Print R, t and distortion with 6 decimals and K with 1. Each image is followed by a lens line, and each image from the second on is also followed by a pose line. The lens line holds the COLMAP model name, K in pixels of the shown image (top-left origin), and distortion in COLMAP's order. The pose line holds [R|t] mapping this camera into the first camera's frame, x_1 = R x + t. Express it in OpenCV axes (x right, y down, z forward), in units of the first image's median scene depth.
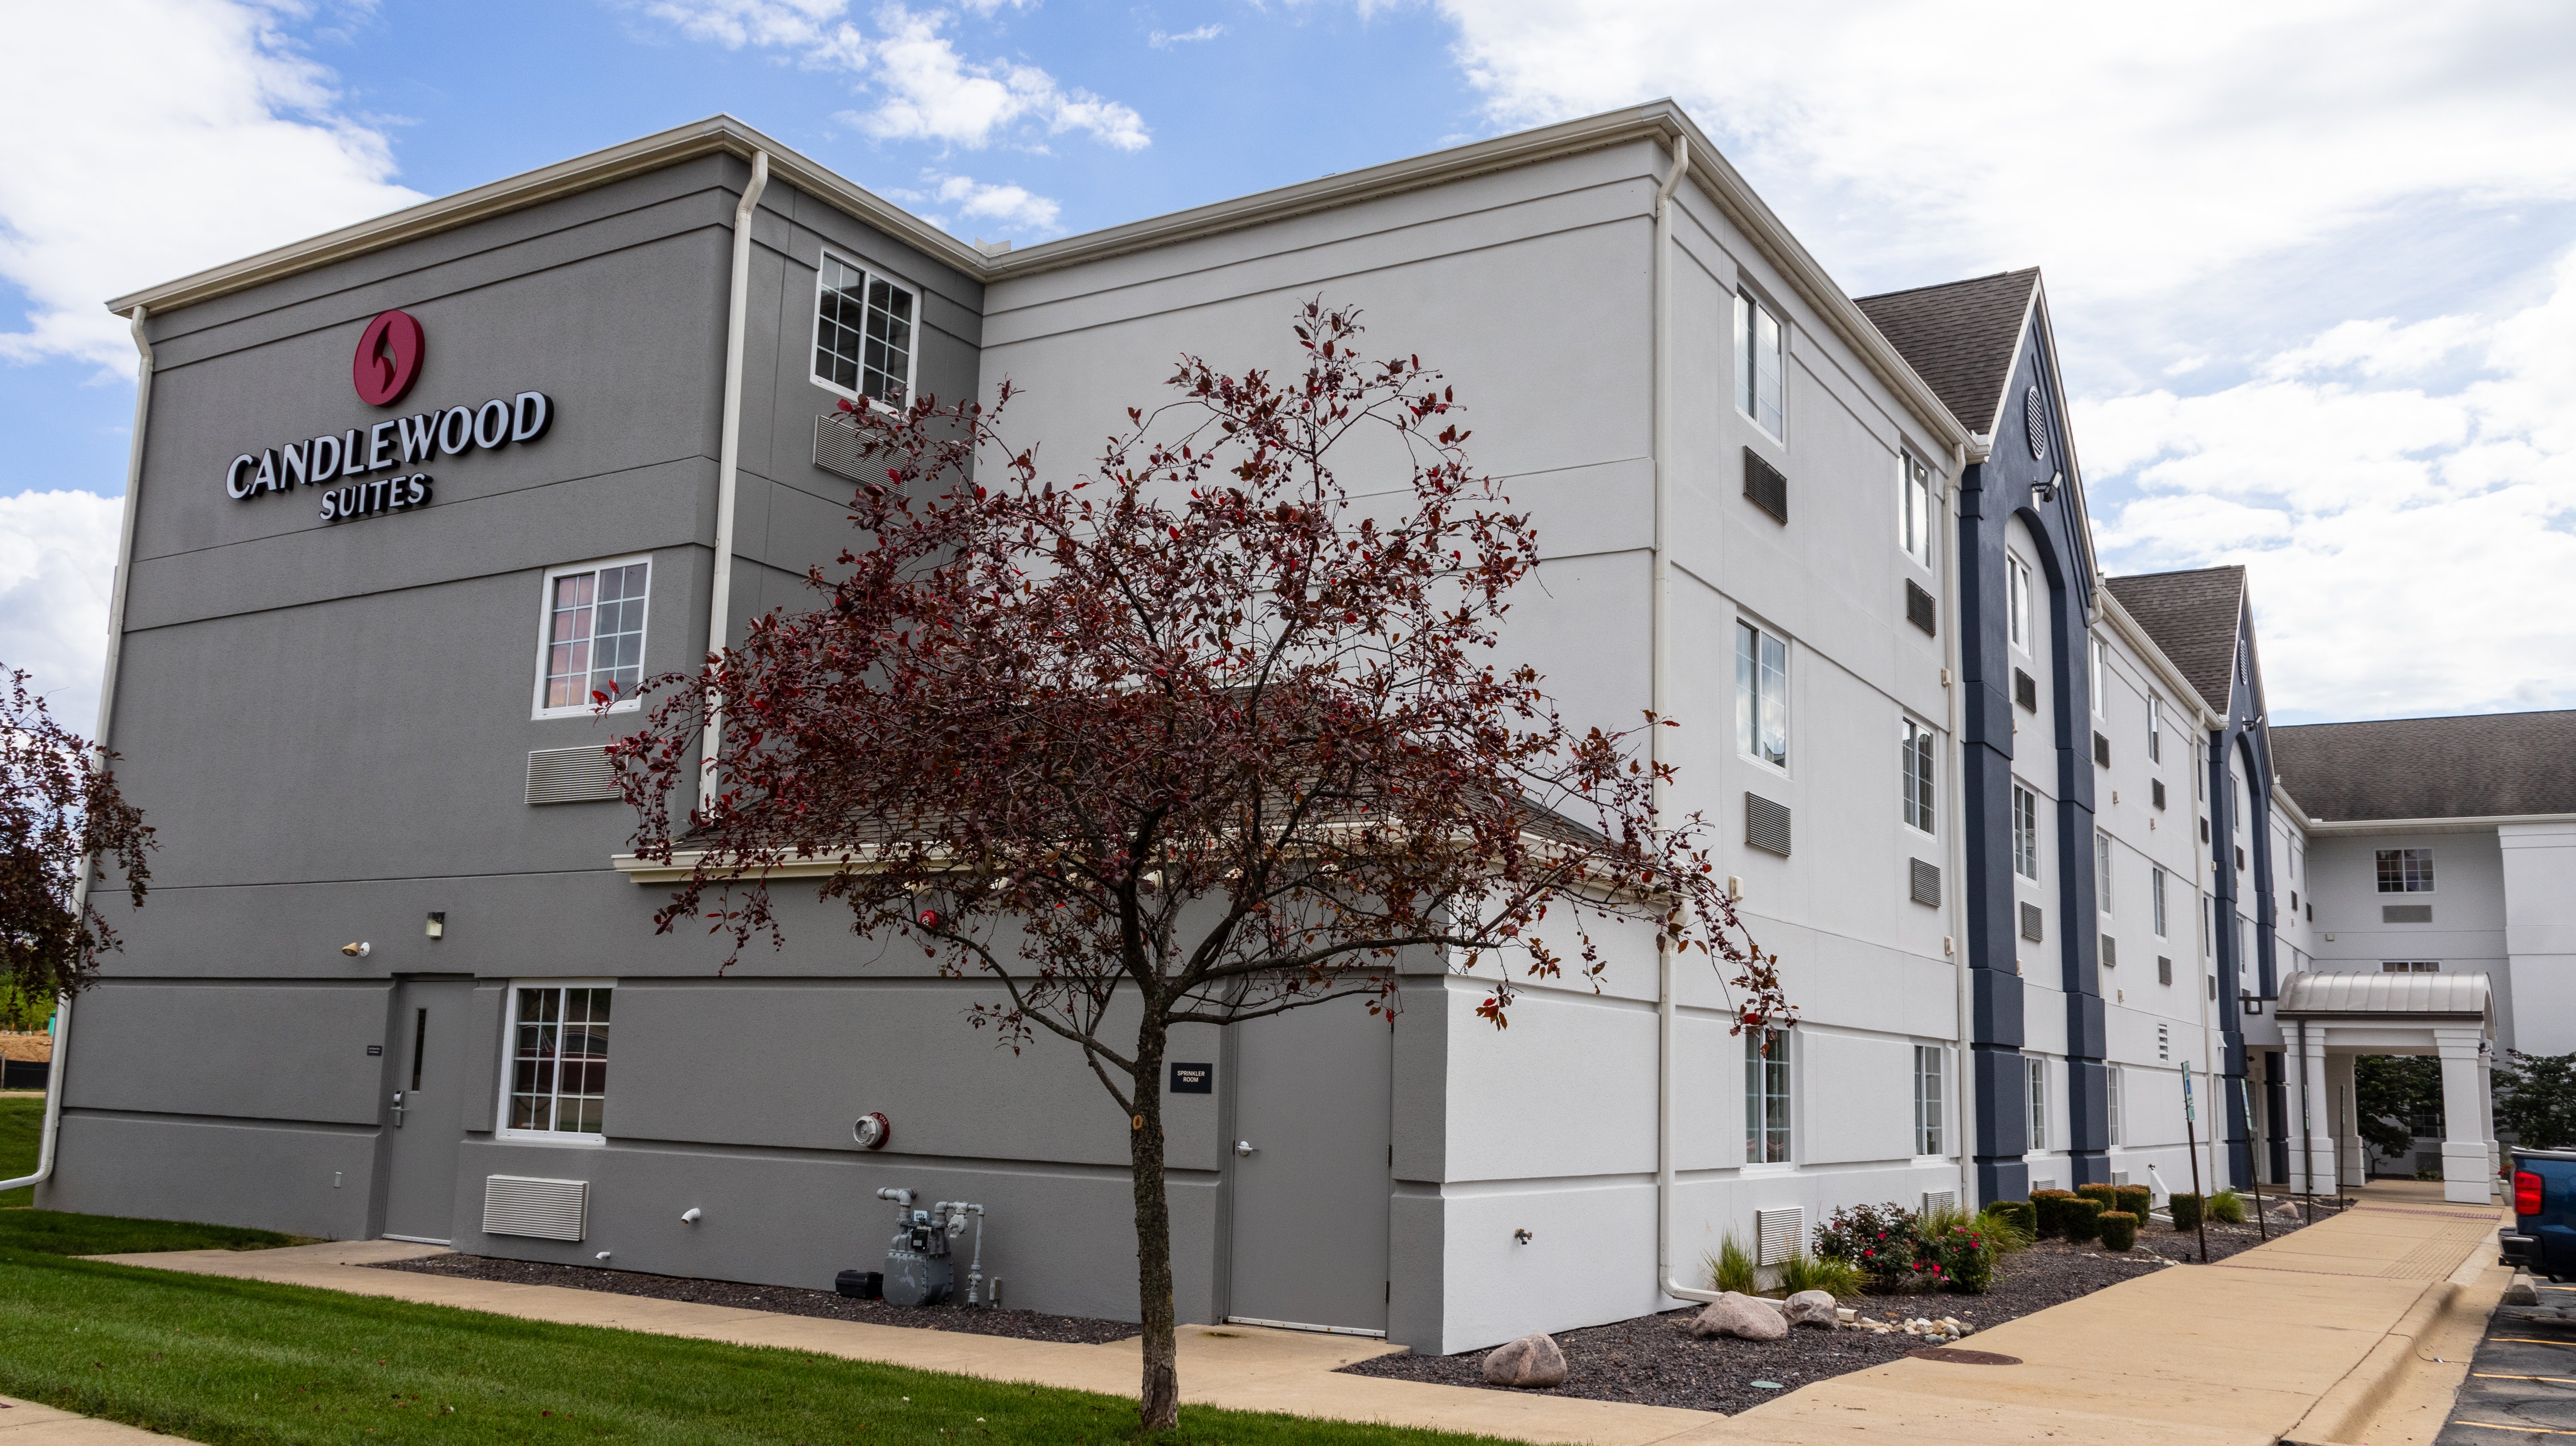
lens RADIAL K [[2192.9, 0, 1269.6], [0, 2192.9, 722.8], [0, 0, 1]] dist [0.031764, 0.004127]
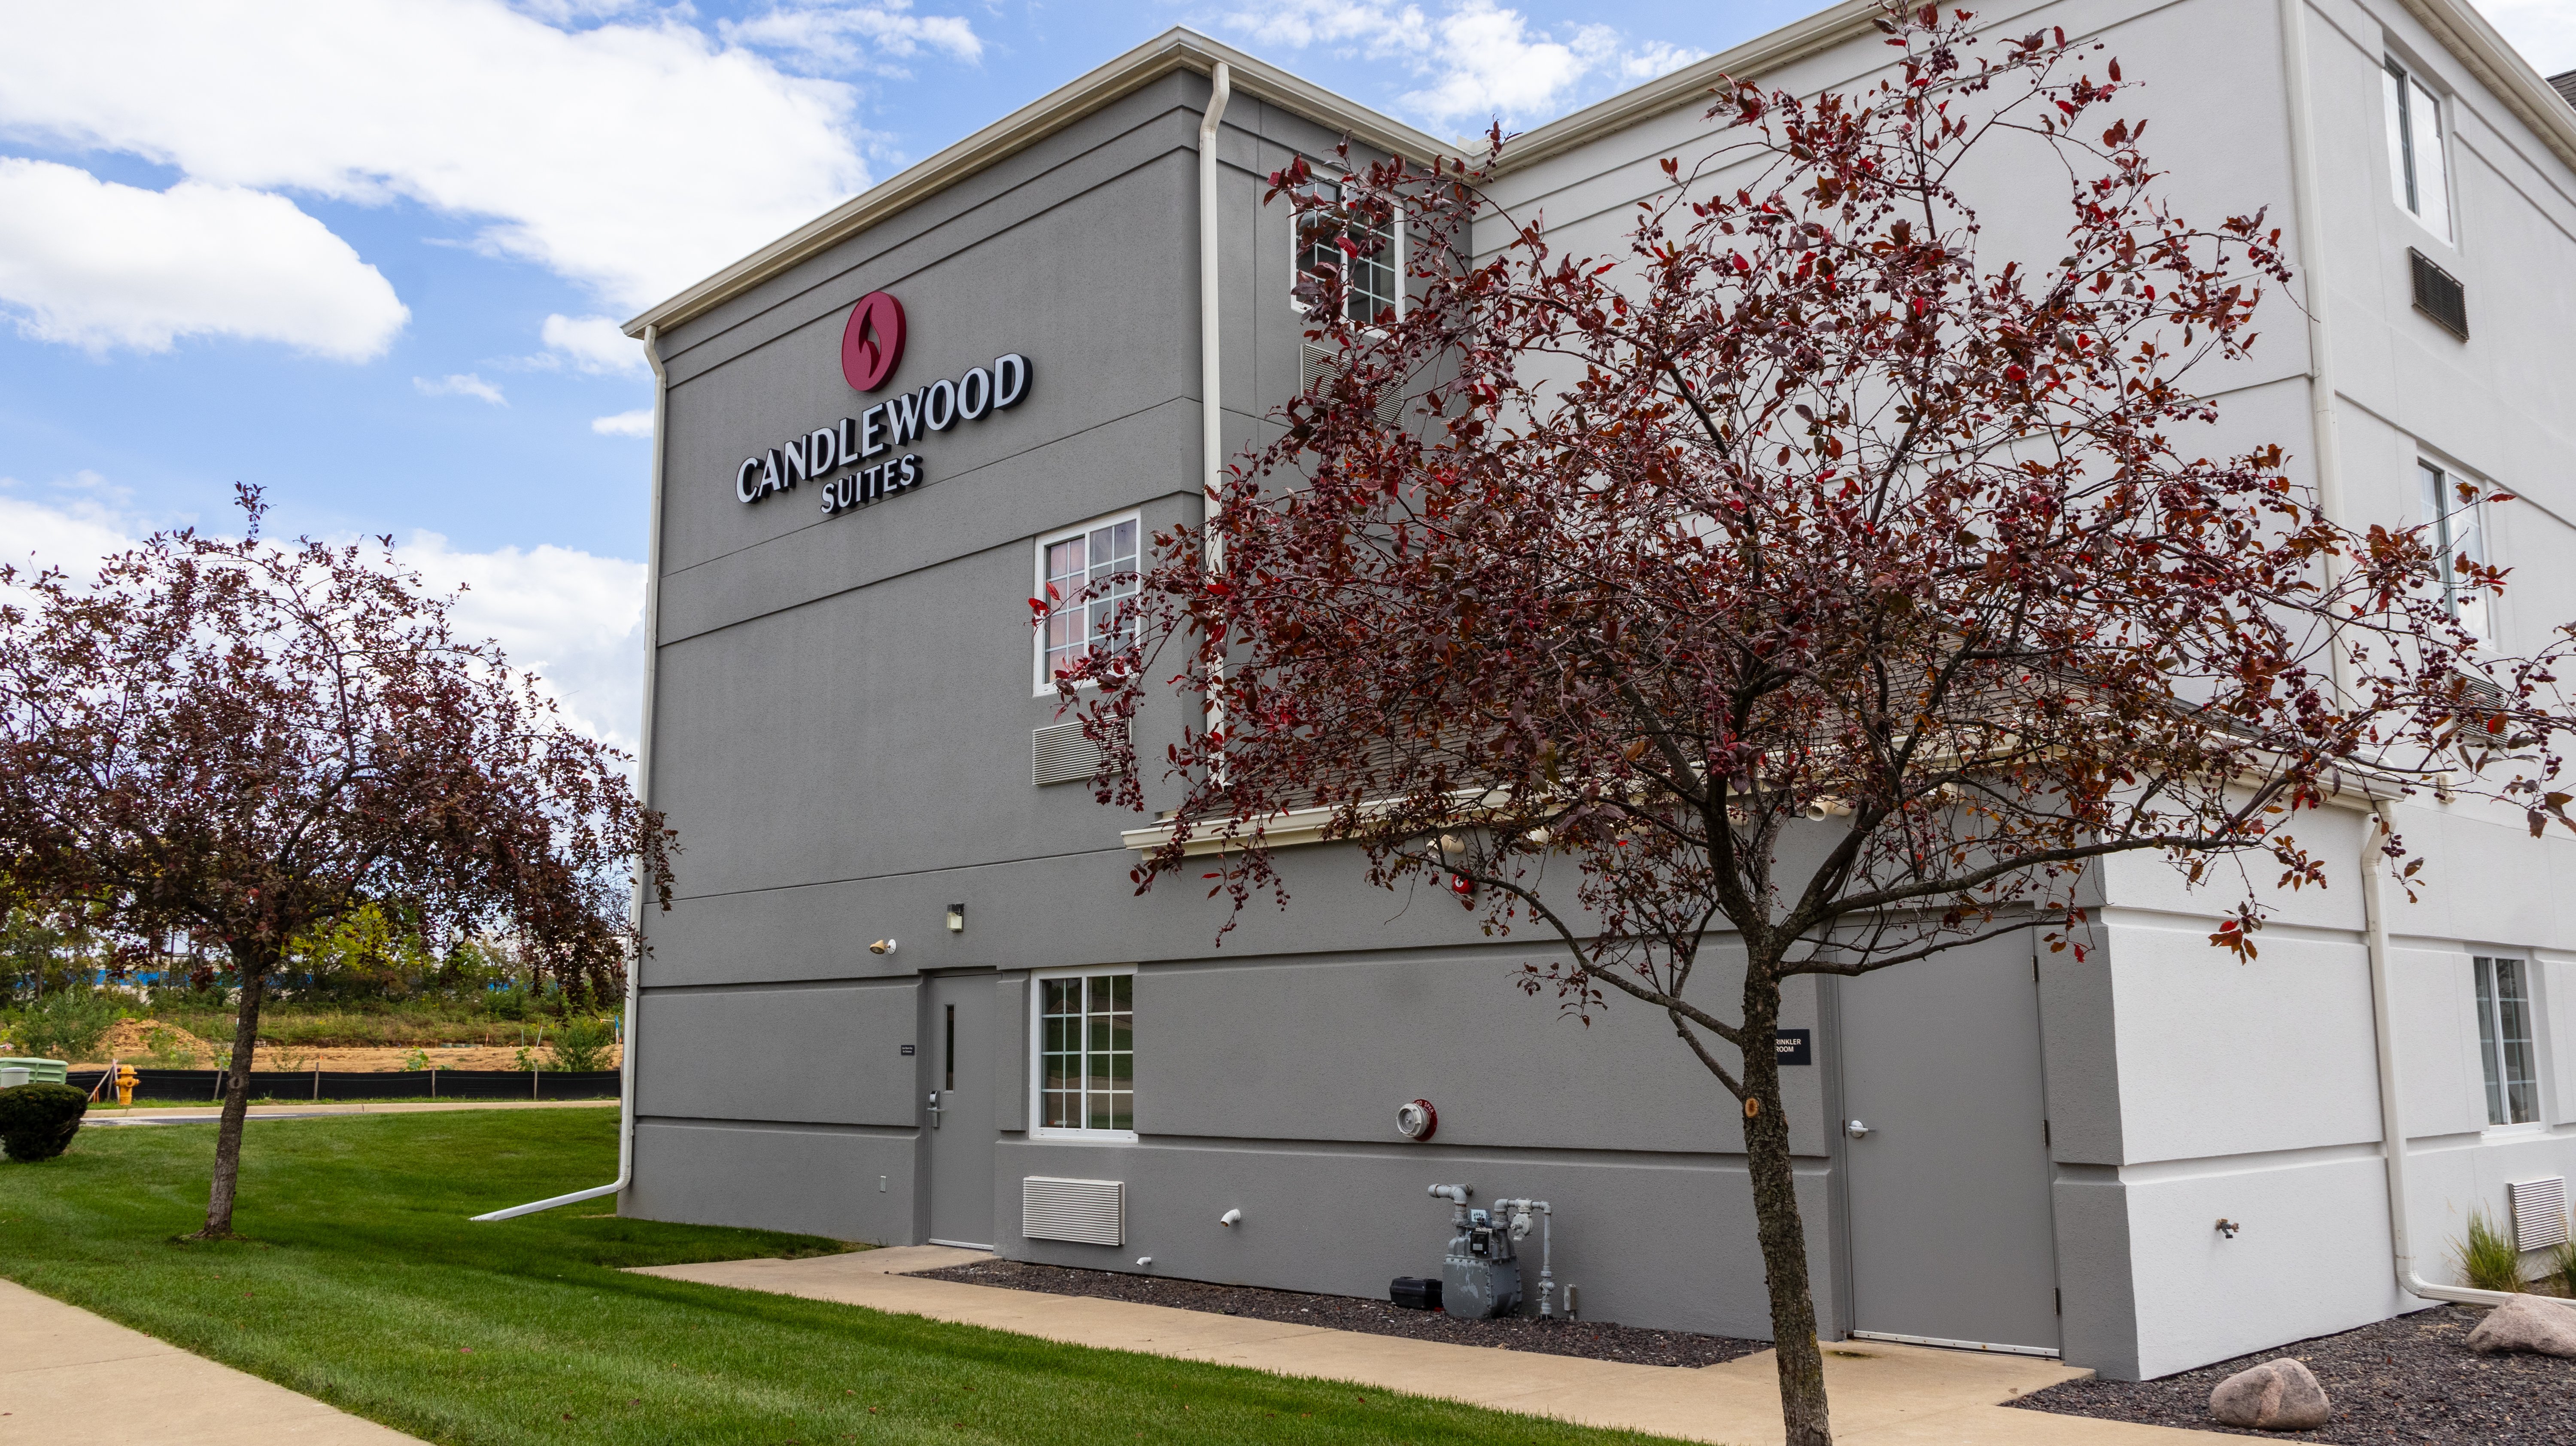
lens RADIAL K [[2088.0, 0, 1288.0], [0, 2088.0, 723.0], [0, 0, 1]] dist [-0.006850, 0.014906]
pose [[0.970351, -0.074504, -0.229931, -0.024361], [0.075086, 0.997158, -0.006229, 0.025524], [0.229741, -0.011220, 0.973187, 0.160096]]
